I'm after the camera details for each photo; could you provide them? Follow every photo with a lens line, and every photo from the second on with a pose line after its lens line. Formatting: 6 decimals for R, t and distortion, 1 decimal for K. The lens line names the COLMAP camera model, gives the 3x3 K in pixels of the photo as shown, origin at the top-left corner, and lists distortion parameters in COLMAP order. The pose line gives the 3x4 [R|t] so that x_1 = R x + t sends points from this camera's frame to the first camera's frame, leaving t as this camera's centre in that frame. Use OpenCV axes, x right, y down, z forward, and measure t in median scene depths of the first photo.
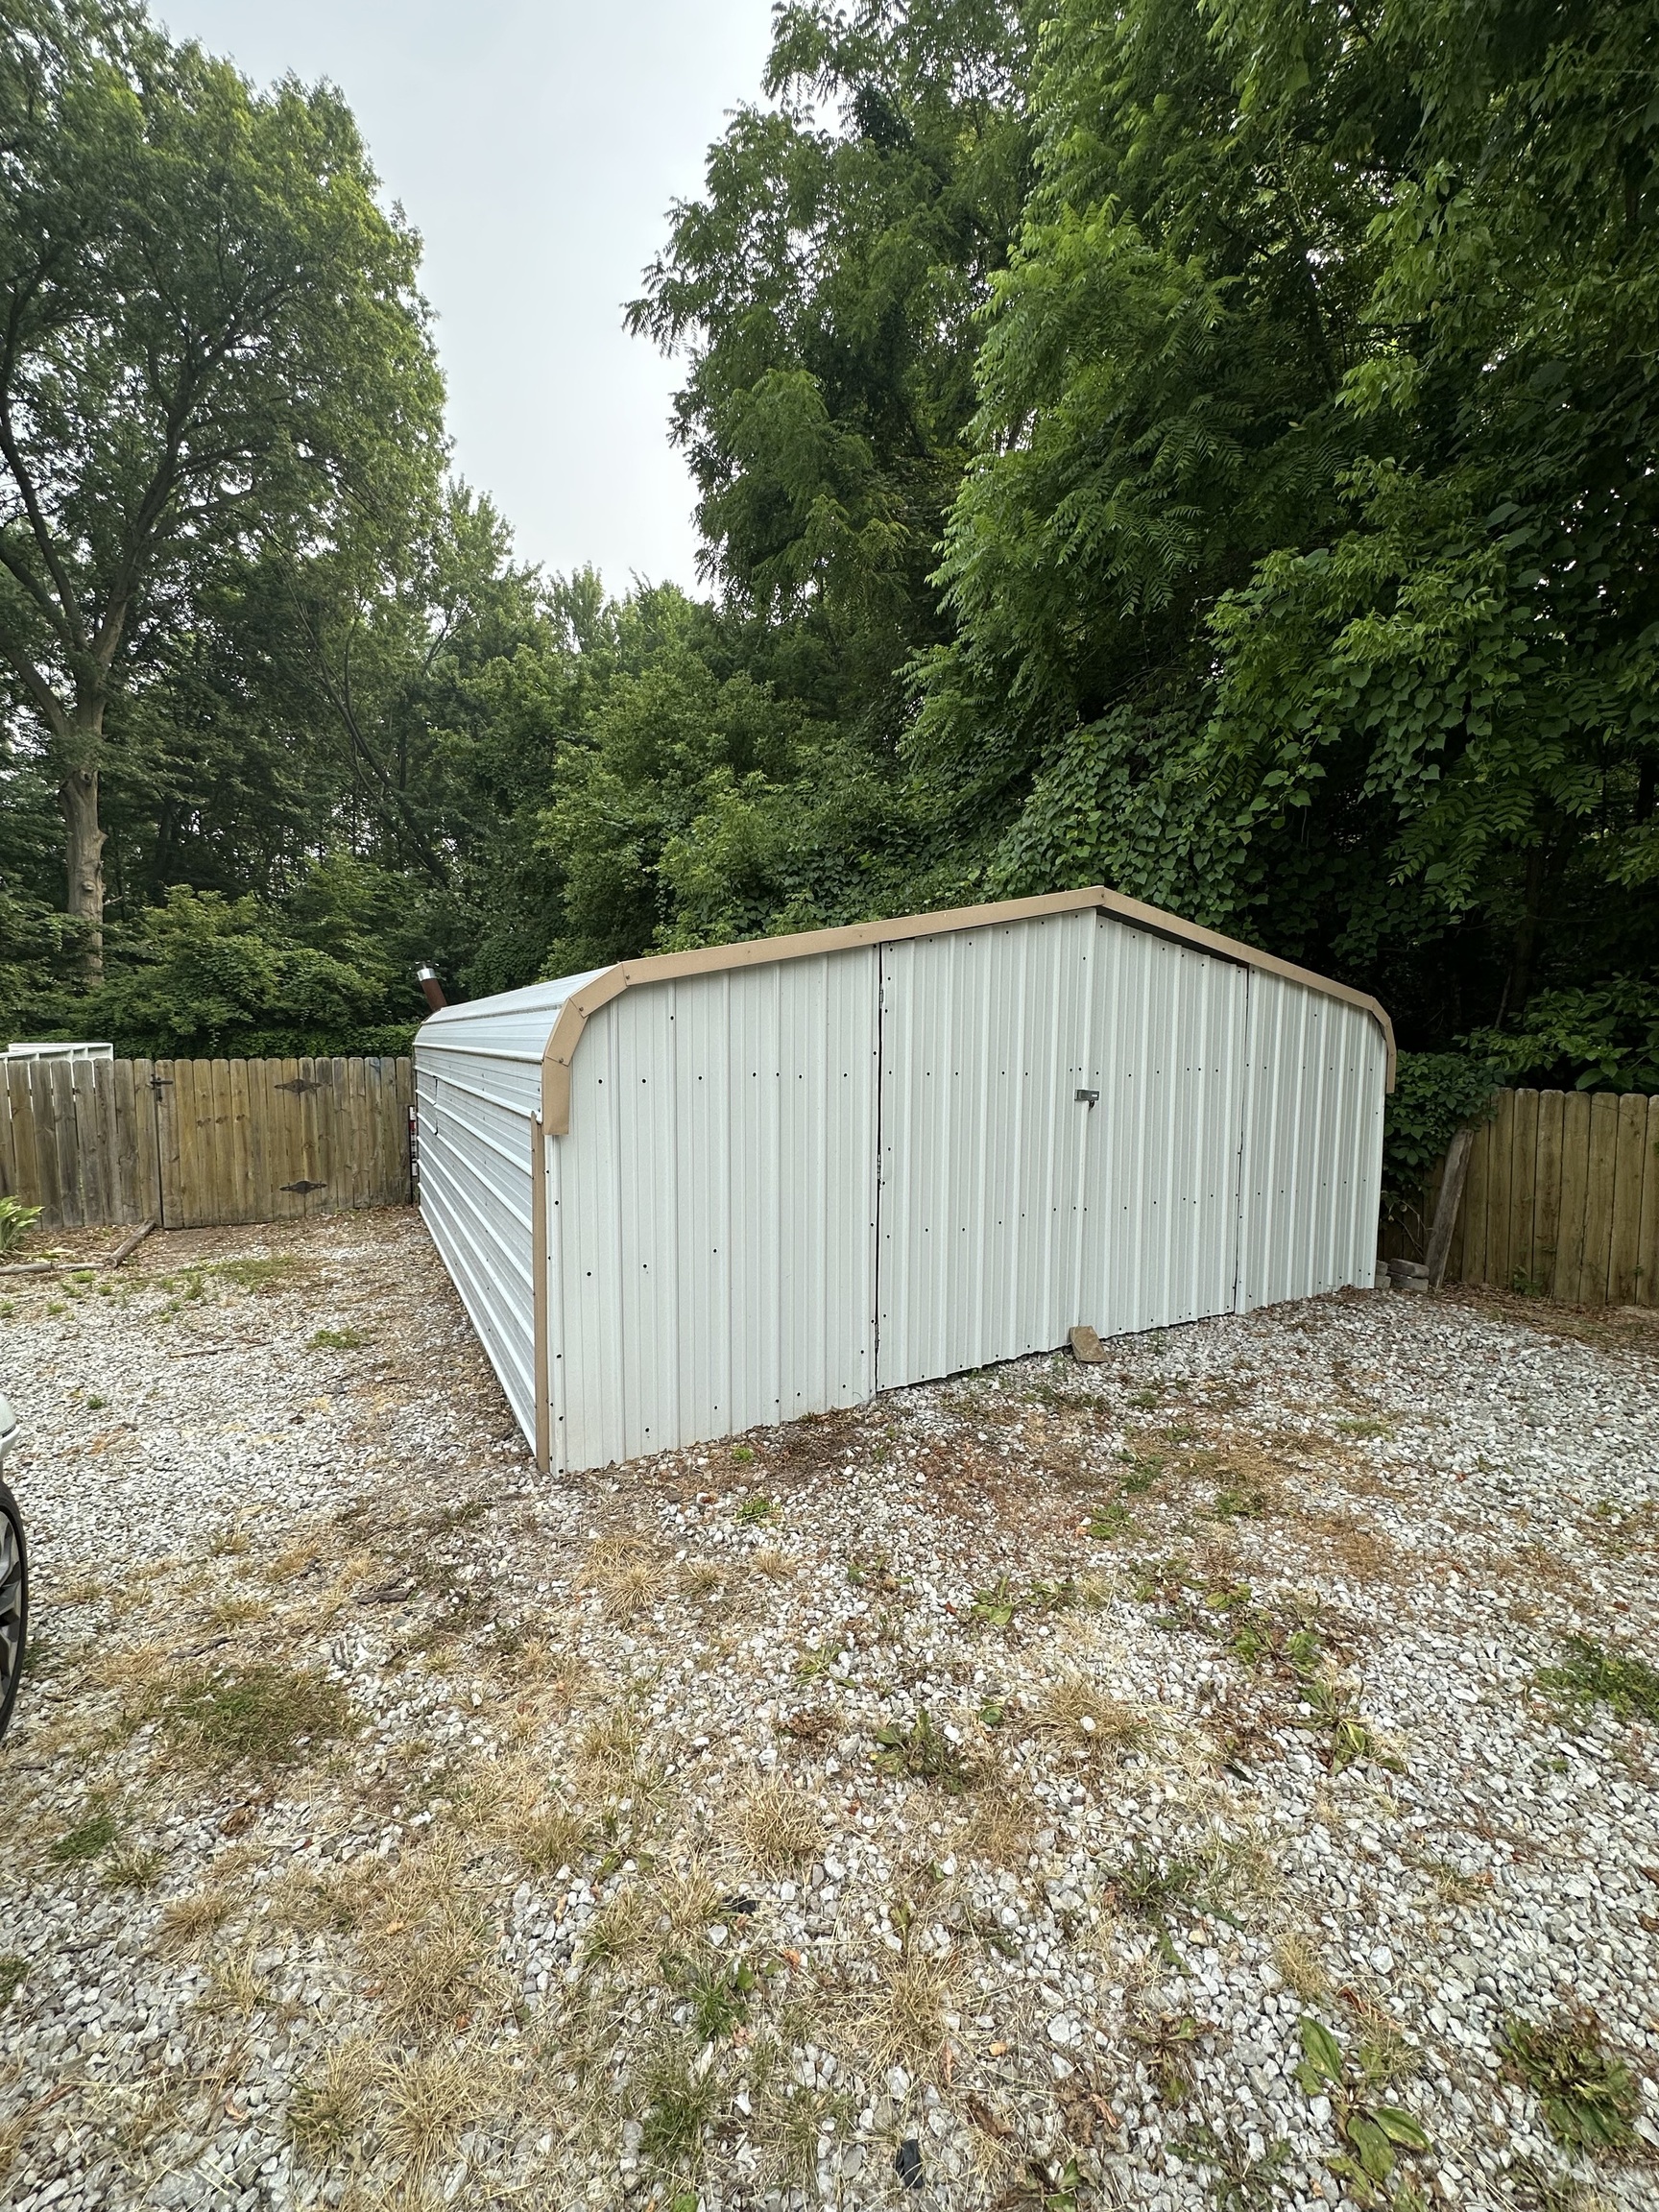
lens RADIAL K [[879.5, 0, 829.5], [0, 879.5, 1106.0], [0, 0, 1]] dist [0.000674, 0.000167]
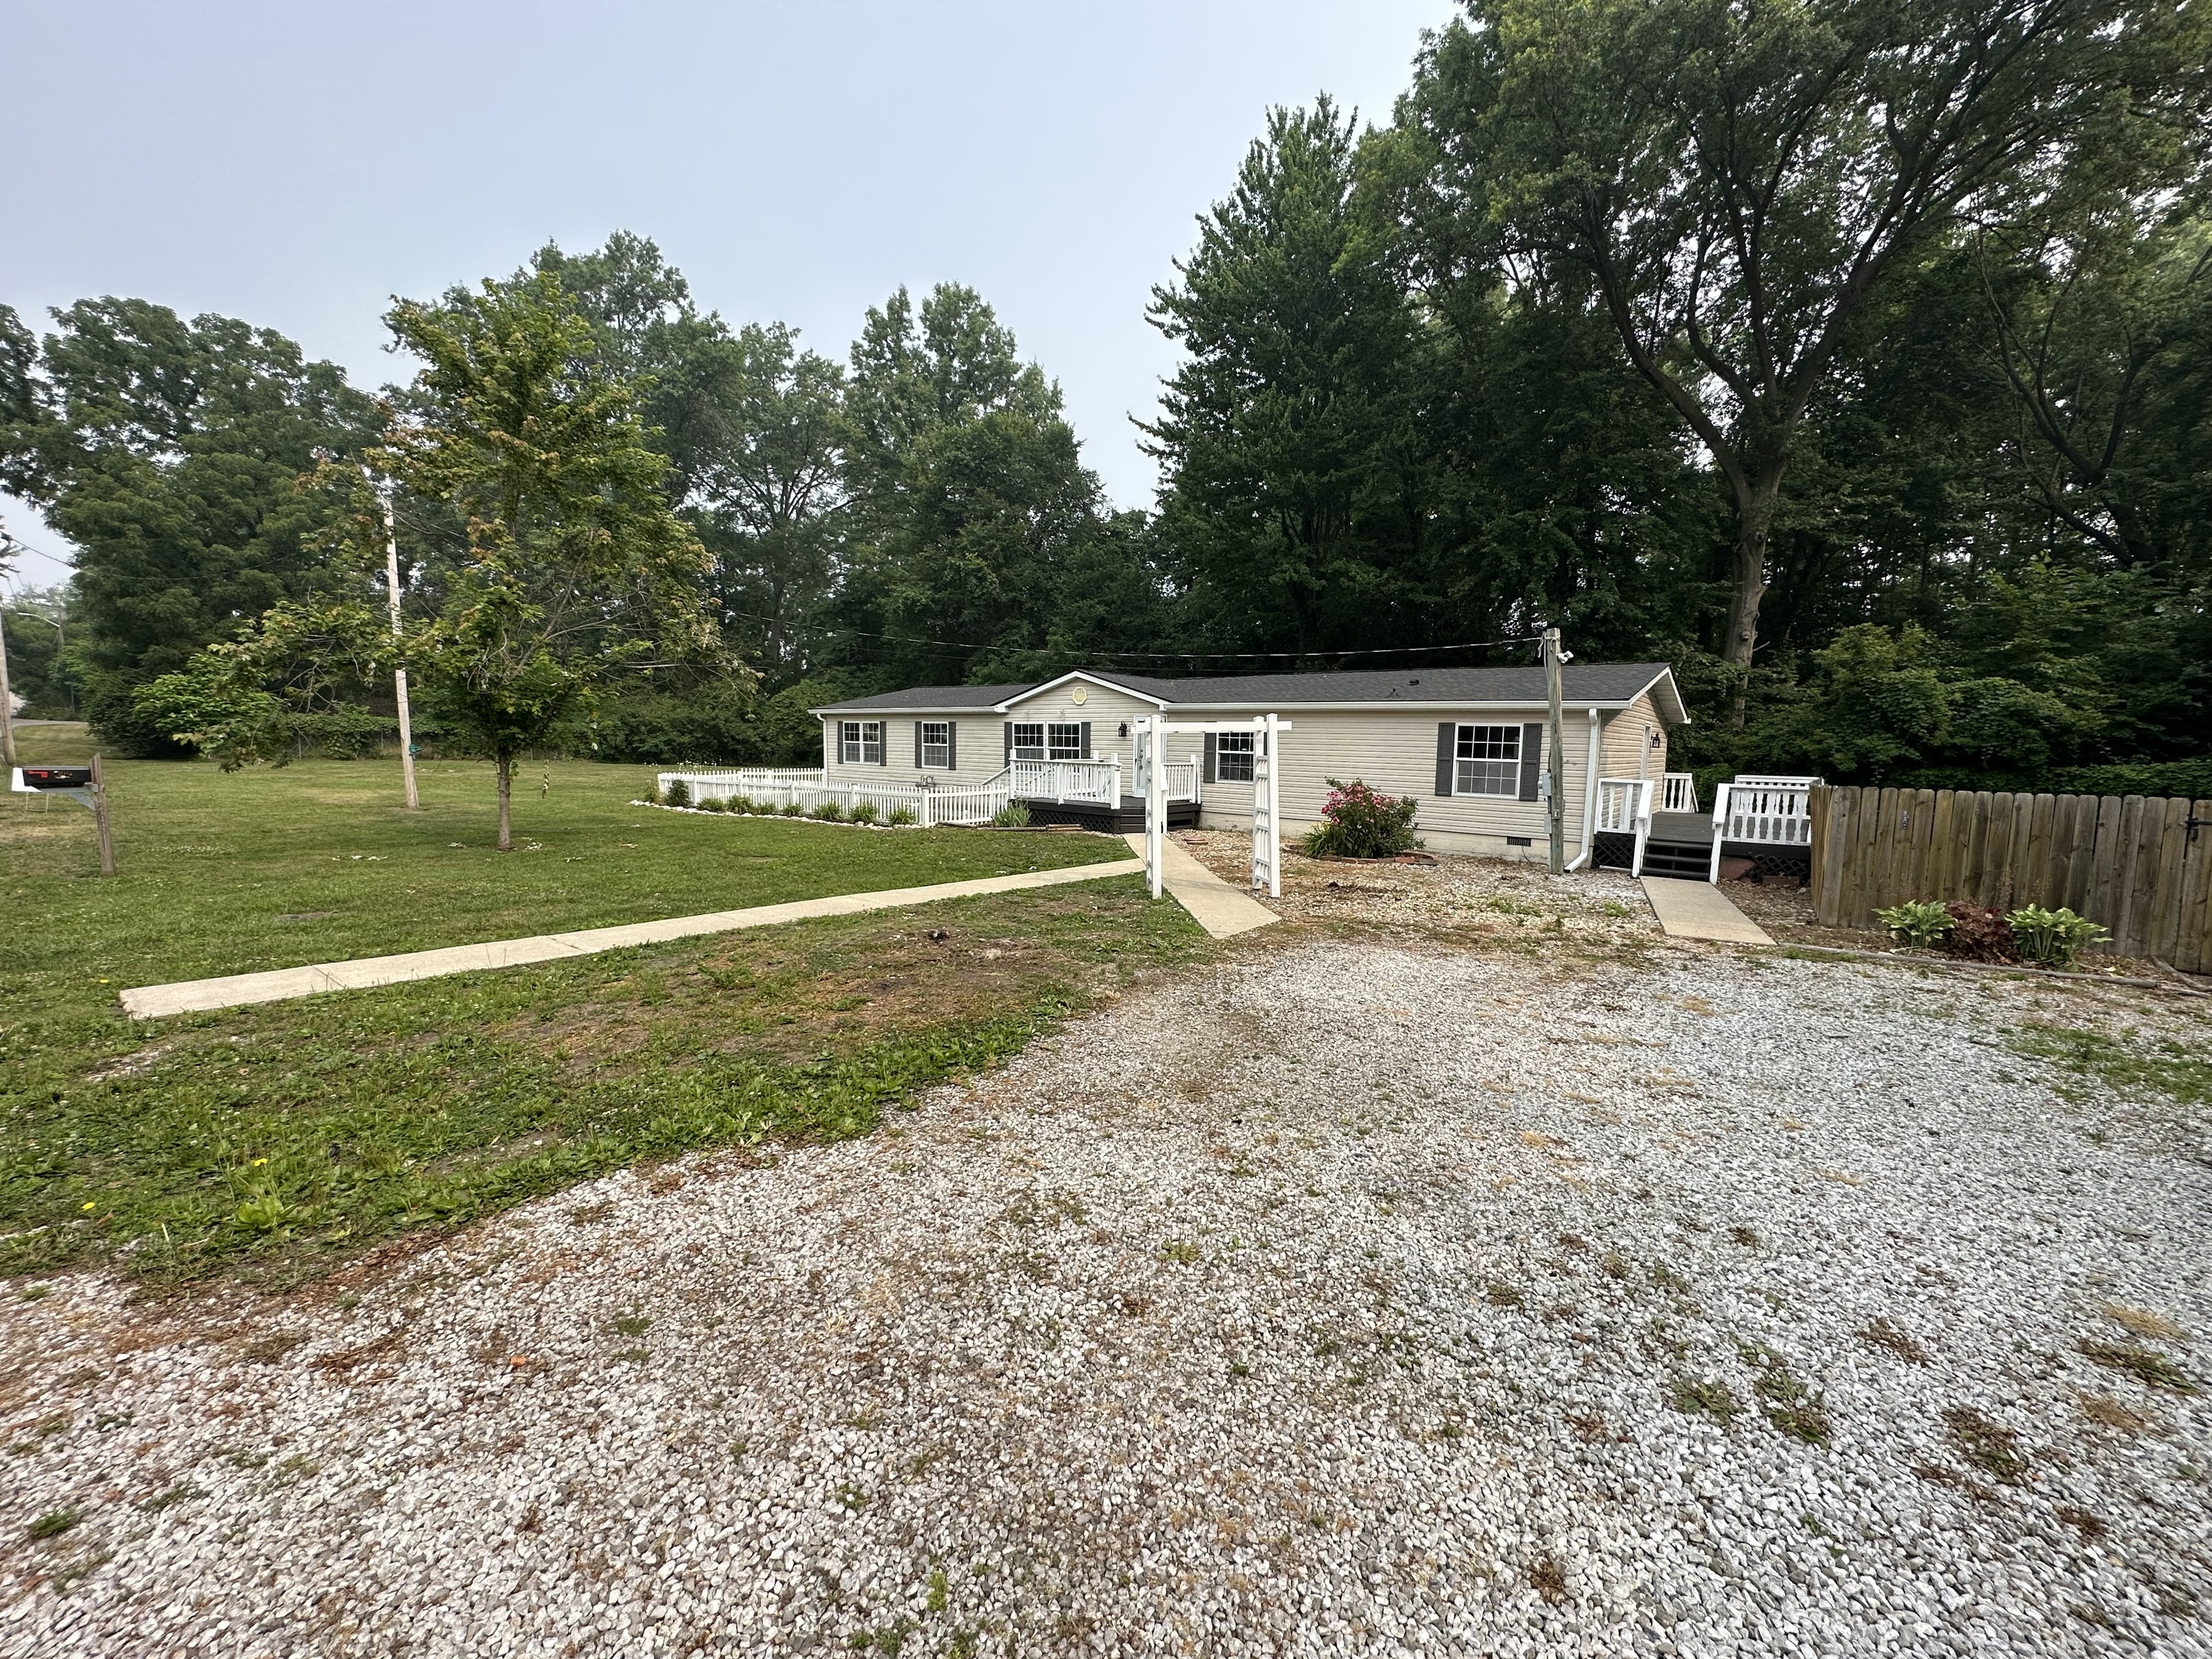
lens RADIAL K [[879.8, 0, 1106.0], [0, 879.8, 829.5], [0, 0, 1]] dist [-0.002604, 0.000096]
pose [[0.371603, 0.086944, -0.924312, -0.098520], [-0.099314, 0.993615, 0.053535, 0.015526], [0.923065, 0.071903, 0.377865, -0.156659]]
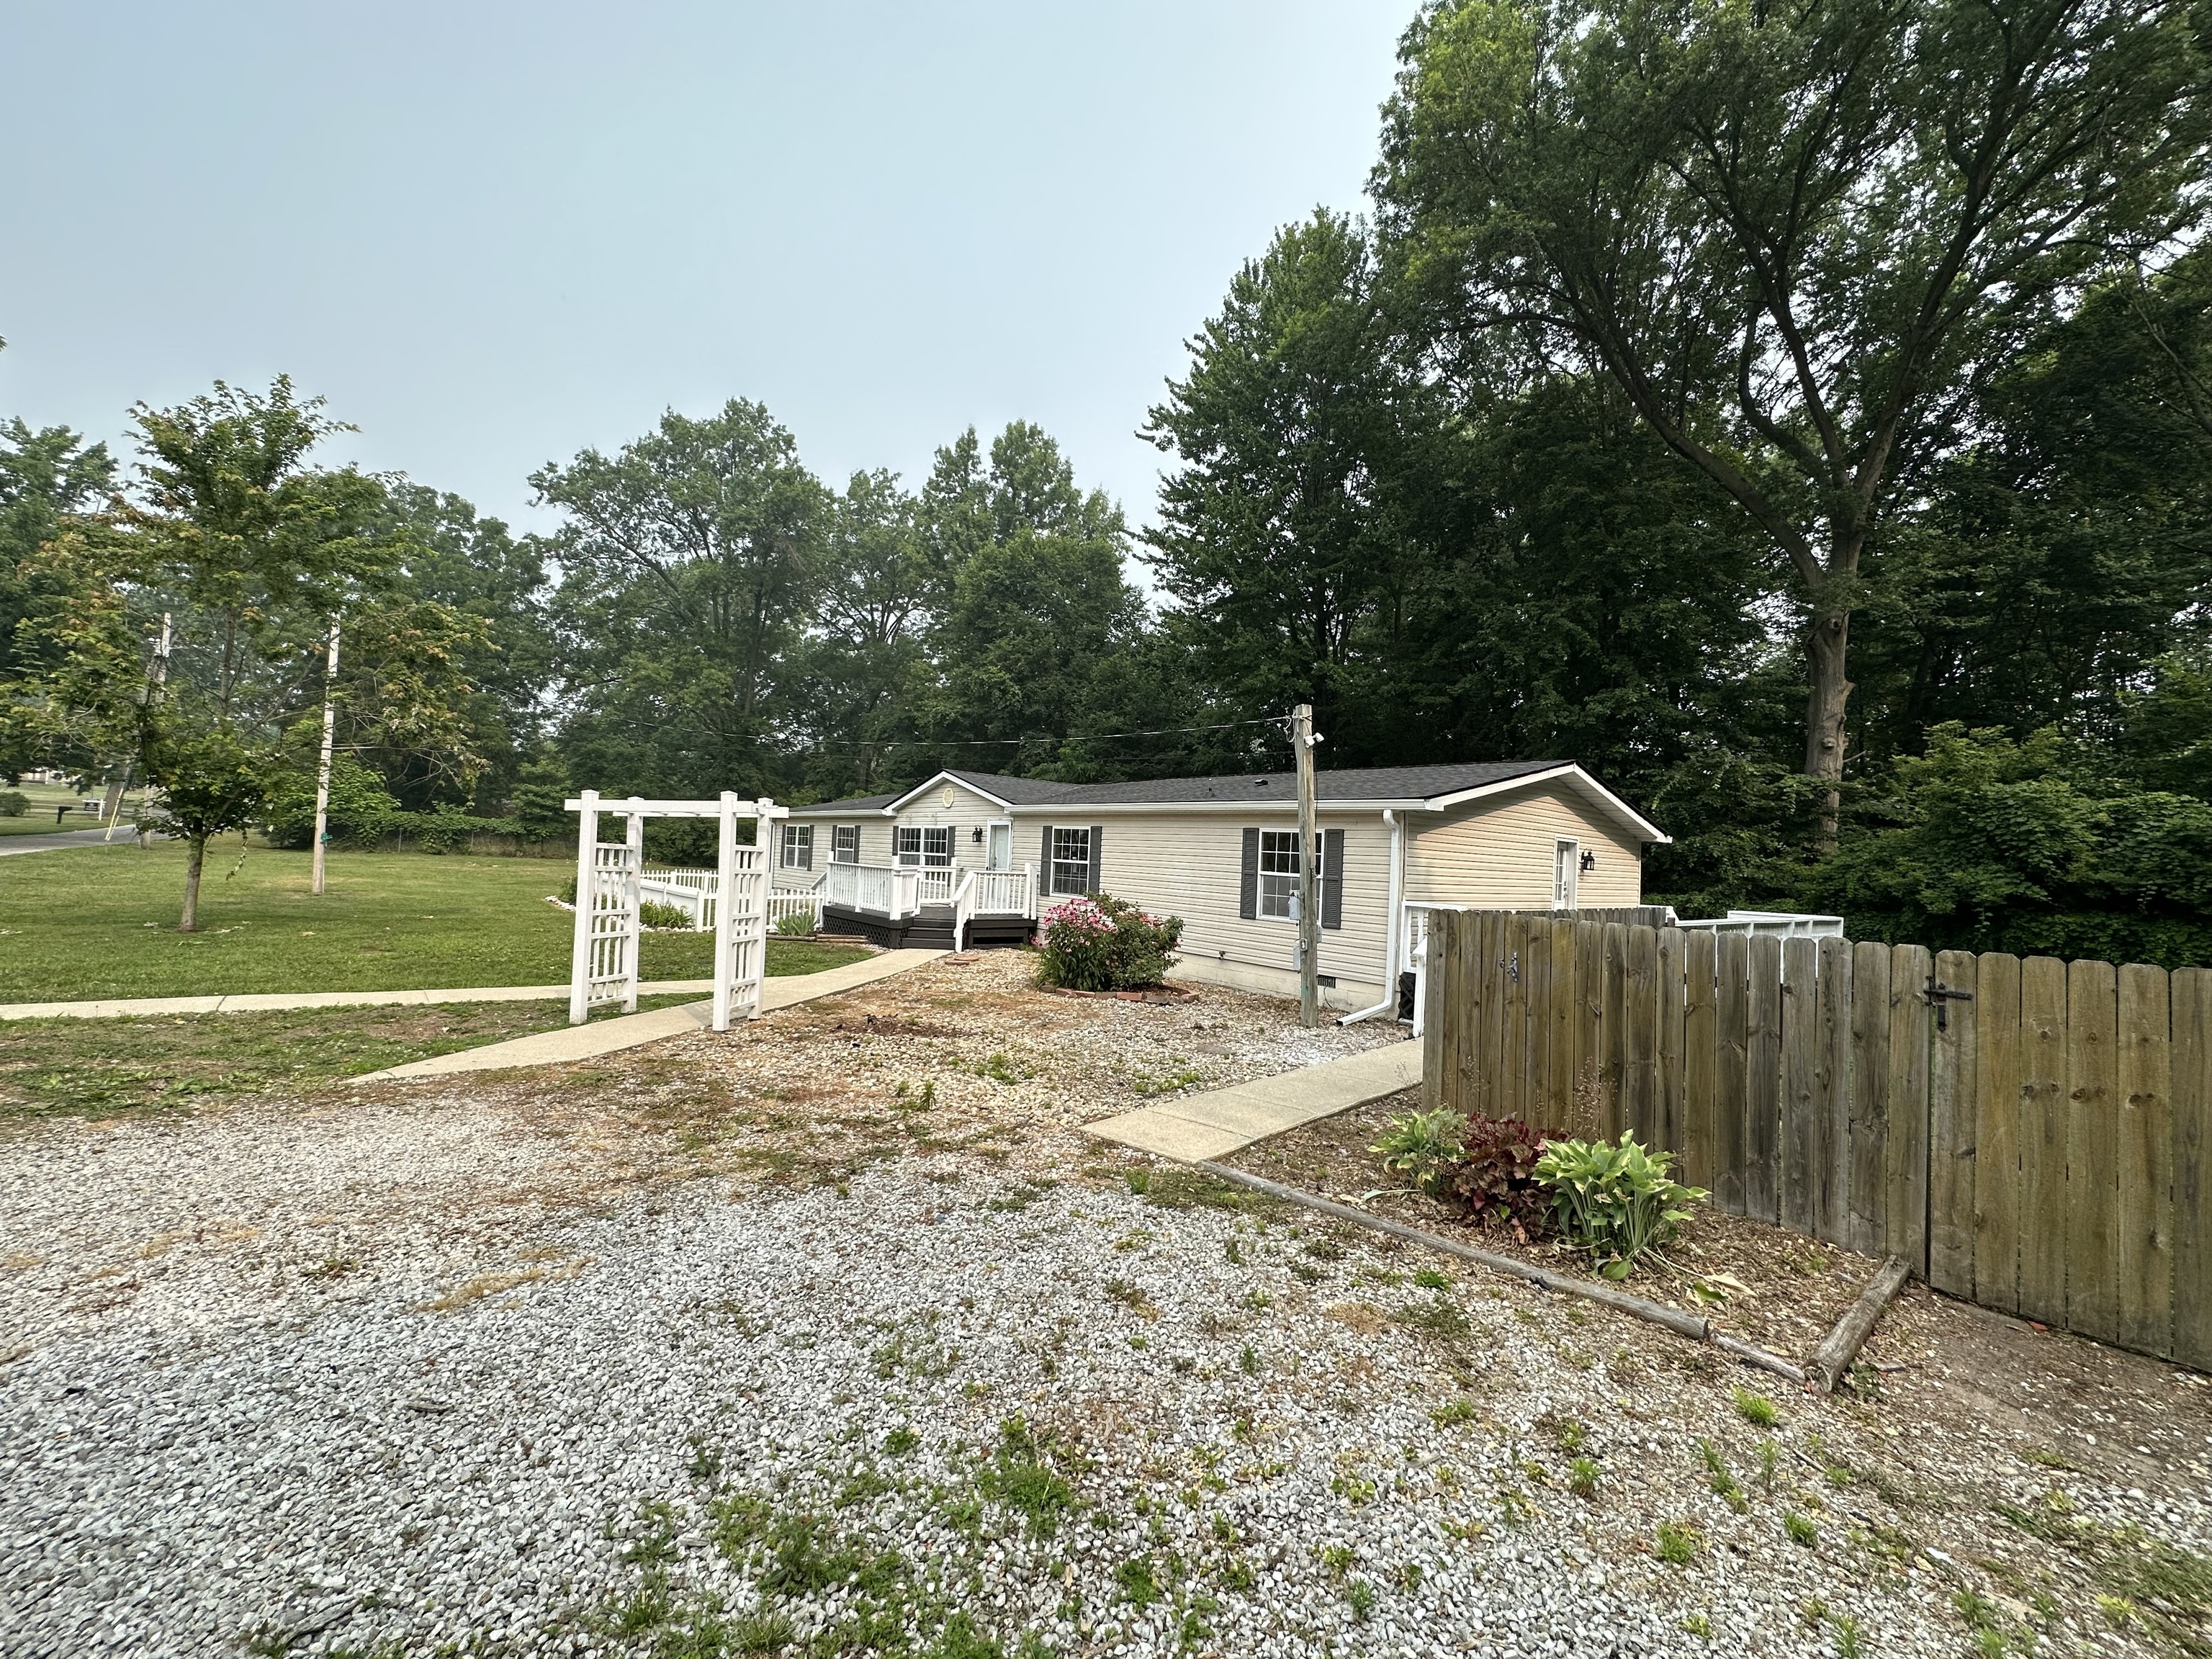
lens RADIAL K [[880.3, 0, 1106.0], [0, 880.3, 829.5], [0, 0, 1]] dist [-0.002525, 0.000149]
pose [[0.192696, -0.035251, -0.980625, -0.112297], [-0.133859, 0.989068, -0.061859, -0.008020], [0.972085, 0.143186, 0.185871, 0.133662]]
